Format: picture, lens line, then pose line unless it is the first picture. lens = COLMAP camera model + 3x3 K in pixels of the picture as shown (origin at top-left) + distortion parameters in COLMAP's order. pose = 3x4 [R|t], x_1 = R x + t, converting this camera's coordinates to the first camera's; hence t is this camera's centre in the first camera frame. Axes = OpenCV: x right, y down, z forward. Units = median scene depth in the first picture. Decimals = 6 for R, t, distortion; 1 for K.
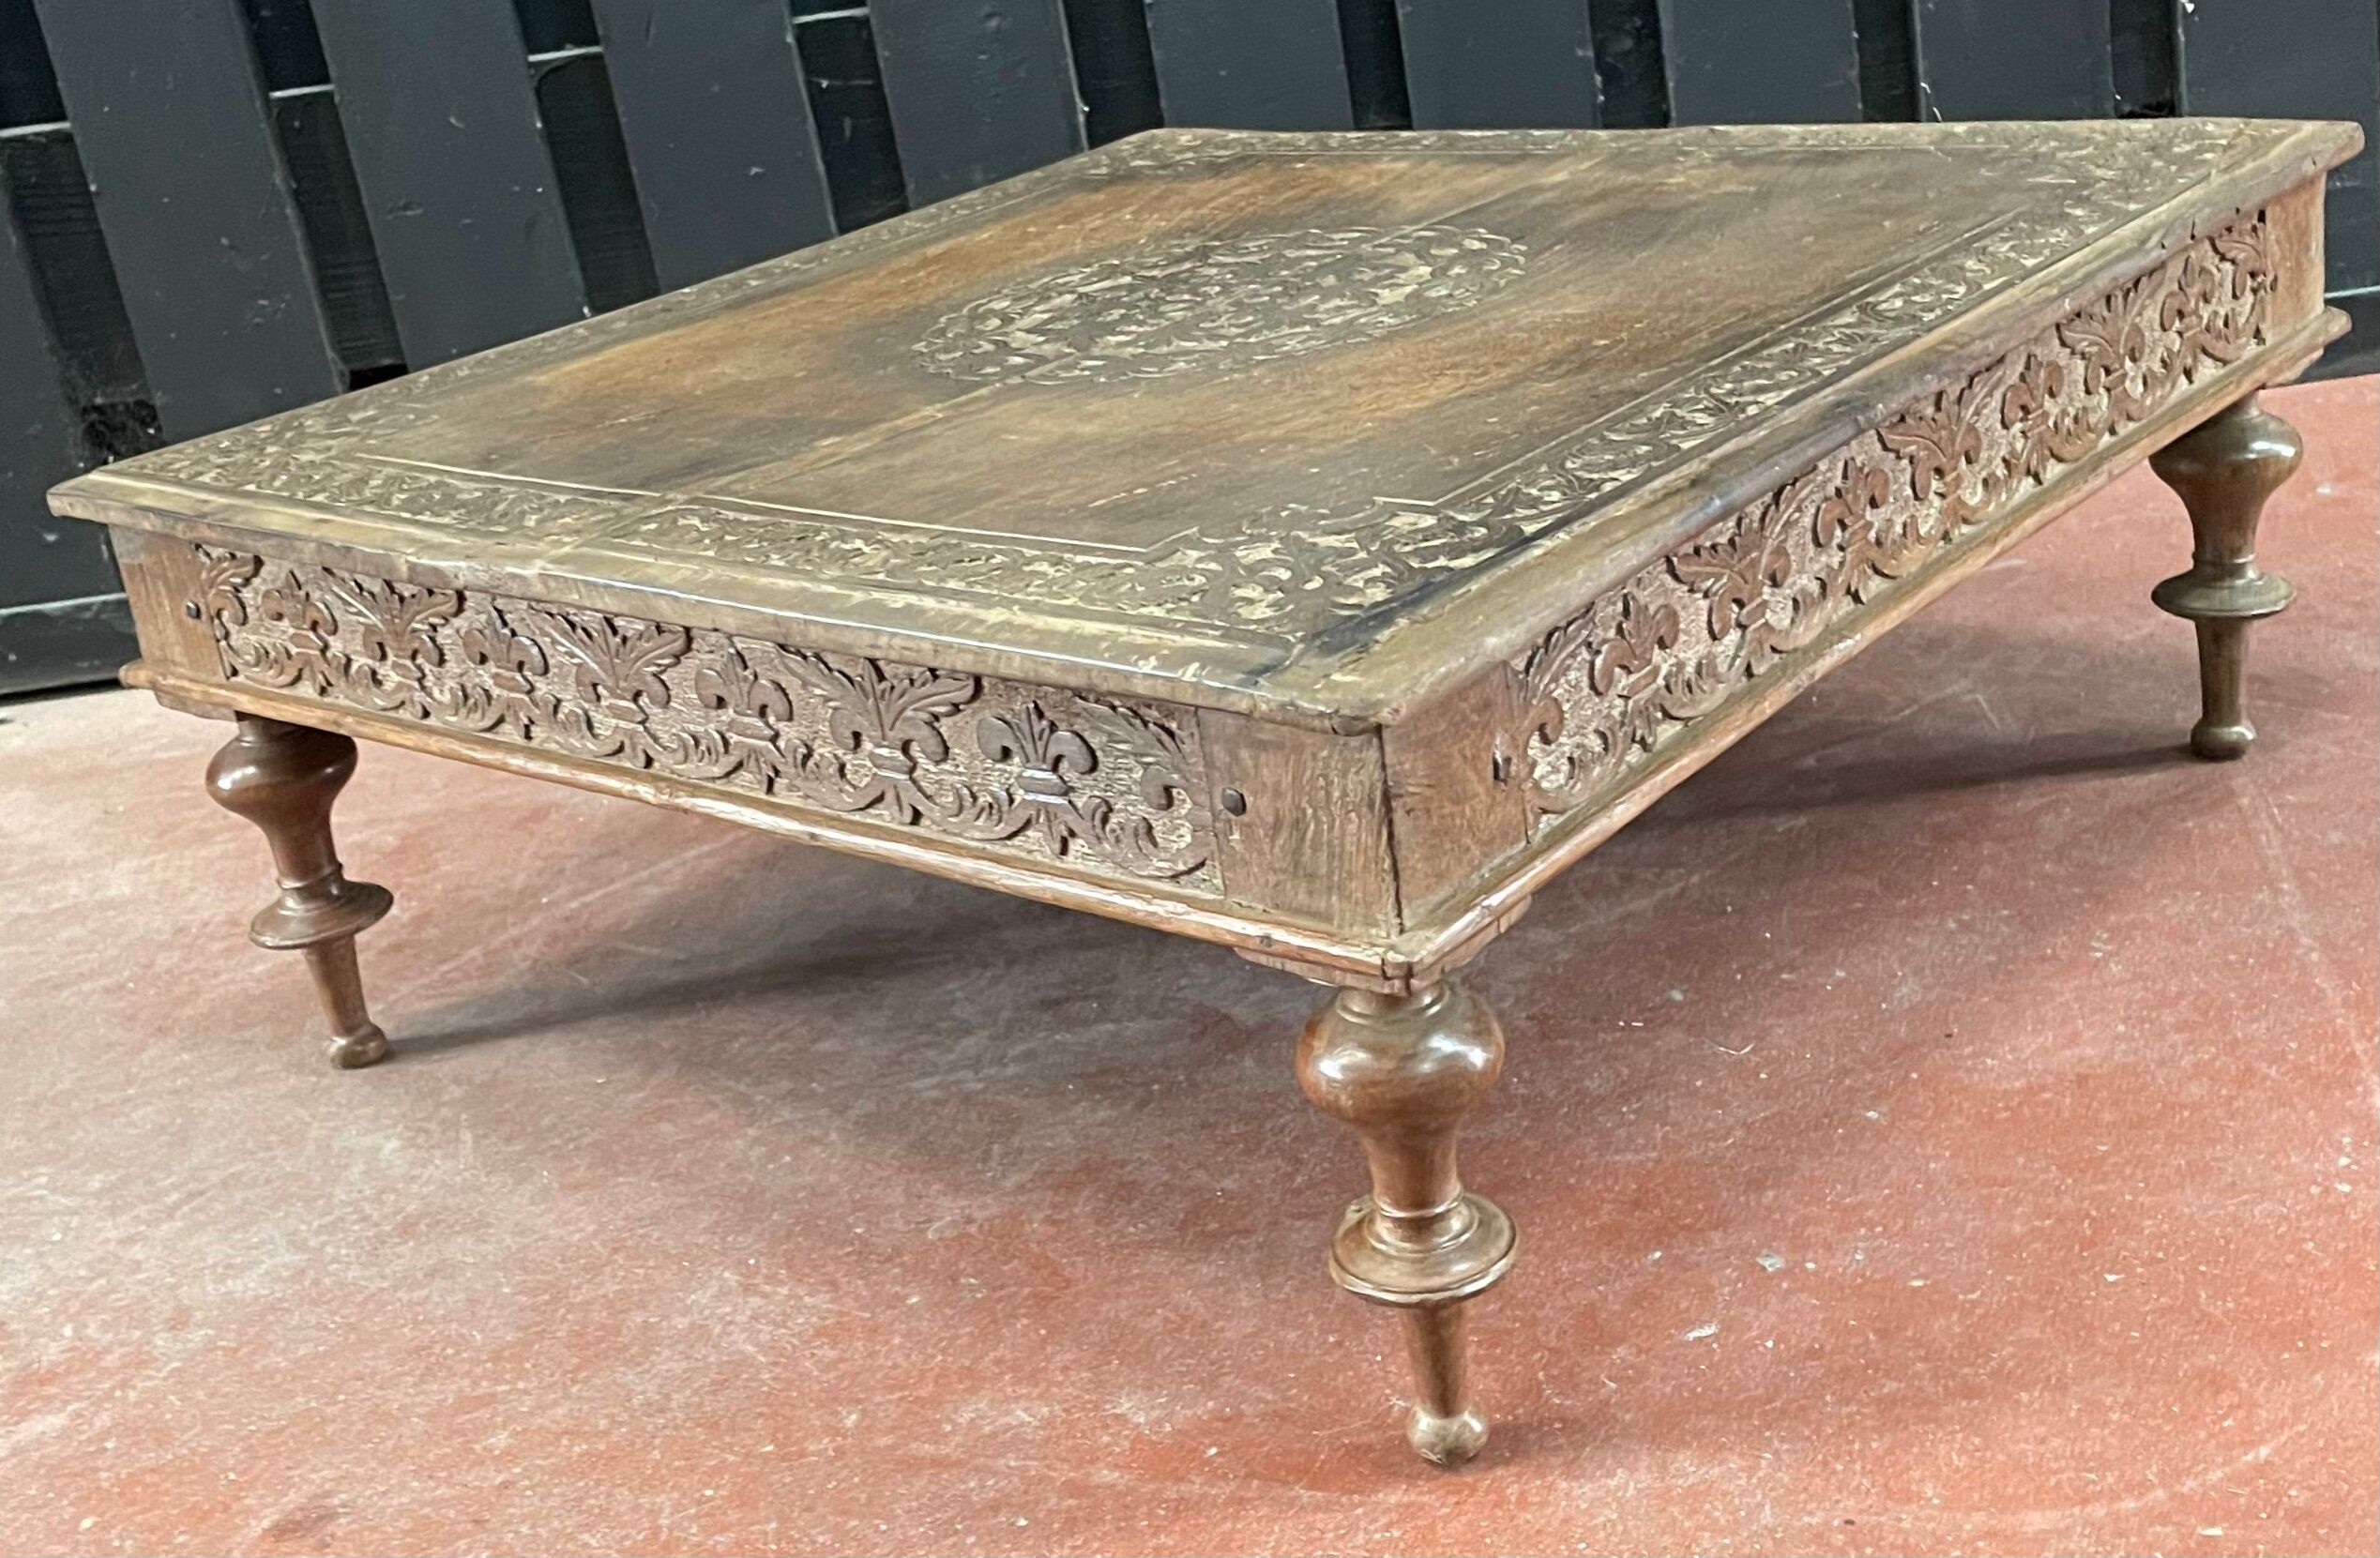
lens RADIAL K [[2845.4, 0, 1202.5], [0, 2845.4, 783.4], [0, 0, 1]] dist [0.061567, 0.000000]
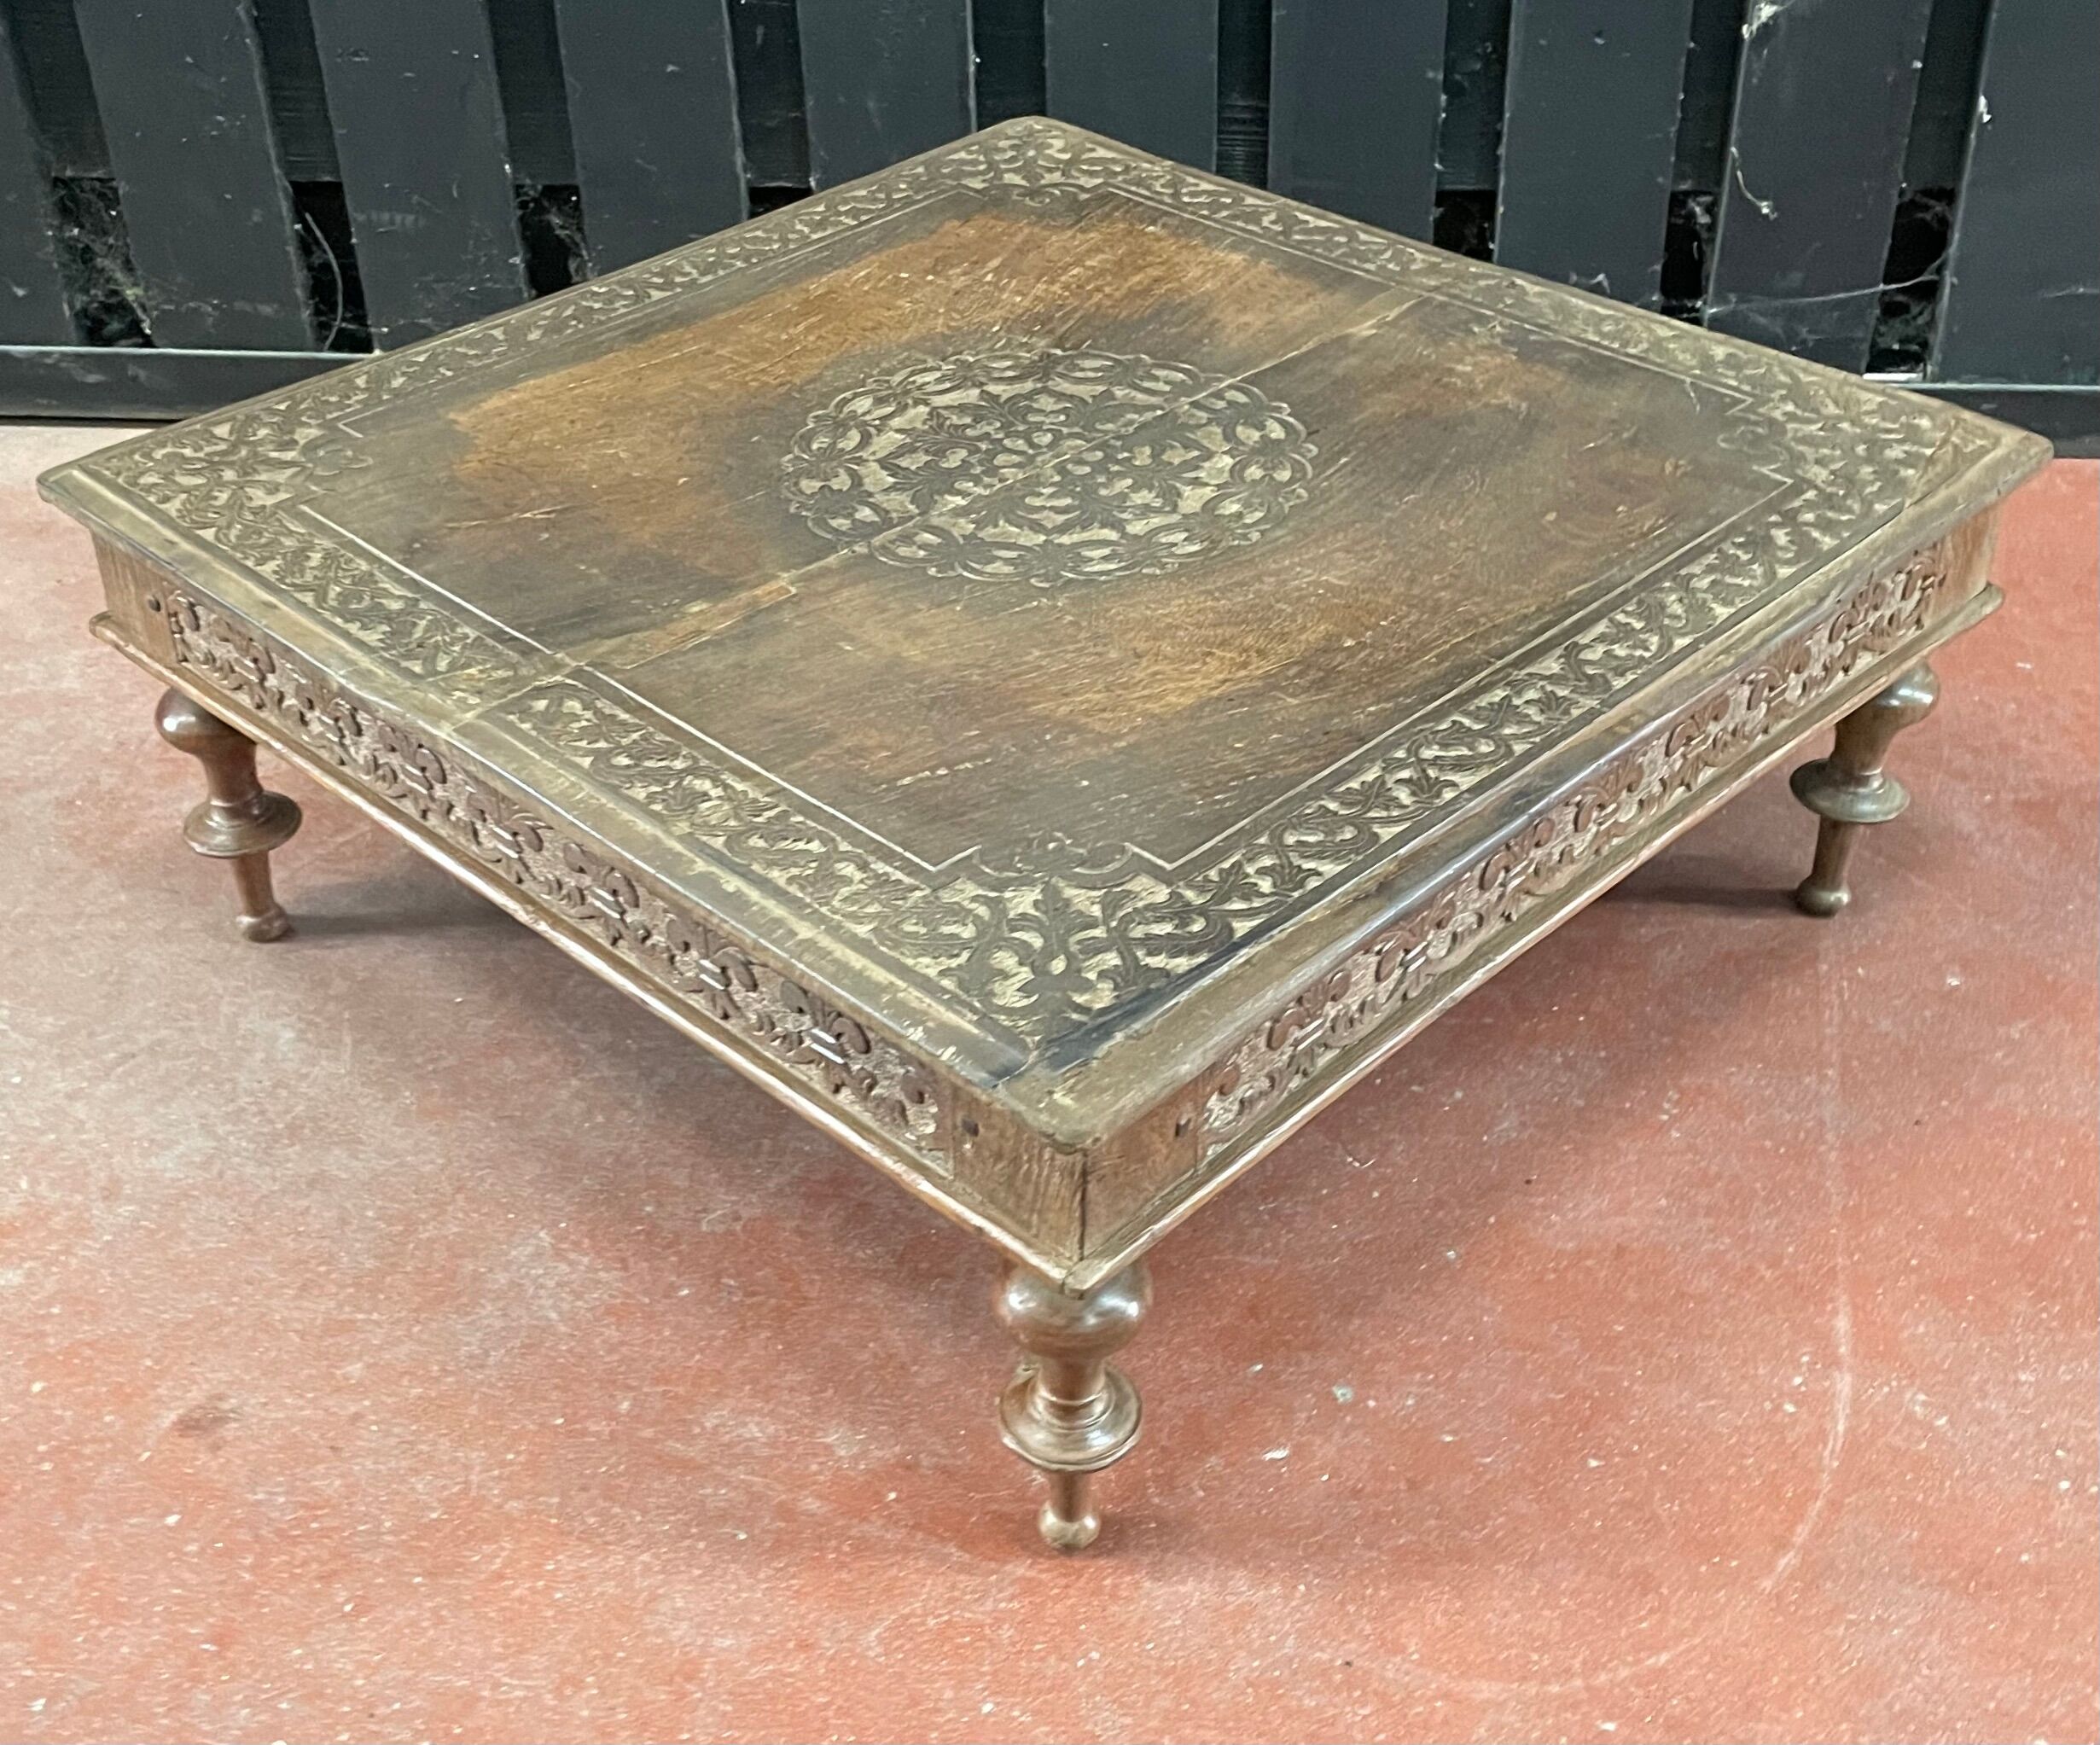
lens RADIAL K [[2536.4, 0, 982.9], [0, 2536.4, 914.5], [0, 0, 1]] dist [0.070191, 0.000000]
pose [[0.989249, 0.145280, 0.016760, -0.012067], [-0.144649, 0.955139, 0.258431, -0.289295], [0.021537, -0.258077, 0.965884, -0.056122]]
